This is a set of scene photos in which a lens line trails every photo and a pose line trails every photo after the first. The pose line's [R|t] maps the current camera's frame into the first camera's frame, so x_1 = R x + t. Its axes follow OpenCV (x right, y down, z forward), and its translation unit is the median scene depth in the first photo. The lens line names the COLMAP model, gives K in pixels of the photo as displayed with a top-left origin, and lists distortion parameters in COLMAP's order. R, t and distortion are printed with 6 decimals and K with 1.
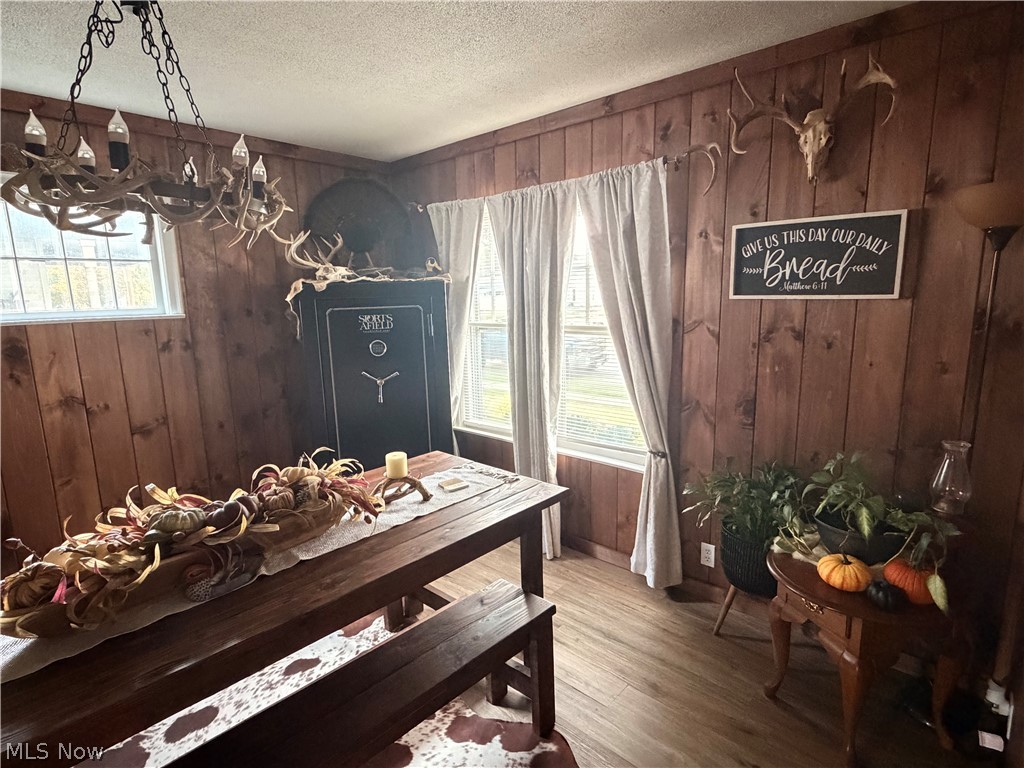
lens RADIAL K [[540.9, 0, 512.1], [0, 540.9, 386.1], [0, 0, 1]] dist [0.004709, 0.000431]
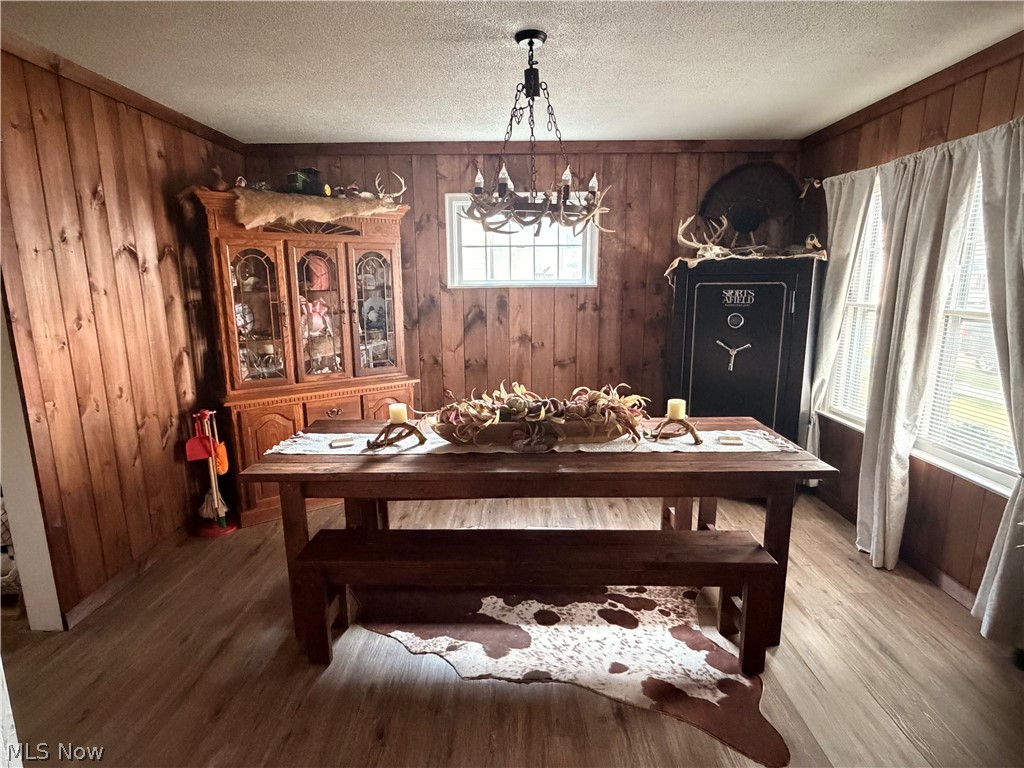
lens RADIAL K [[540.9, 0, 512.4], [0, 540.9, 385.7], [0, 0, 1]] dist [0.004709, 0.000431]
pose [[0.673492, 0.163875, -0.720801, 0.275306], [-0.137759, 0.985859, 0.095418, 0.018113], [0.726244, 0.035033, 0.686544, -0.077986]]
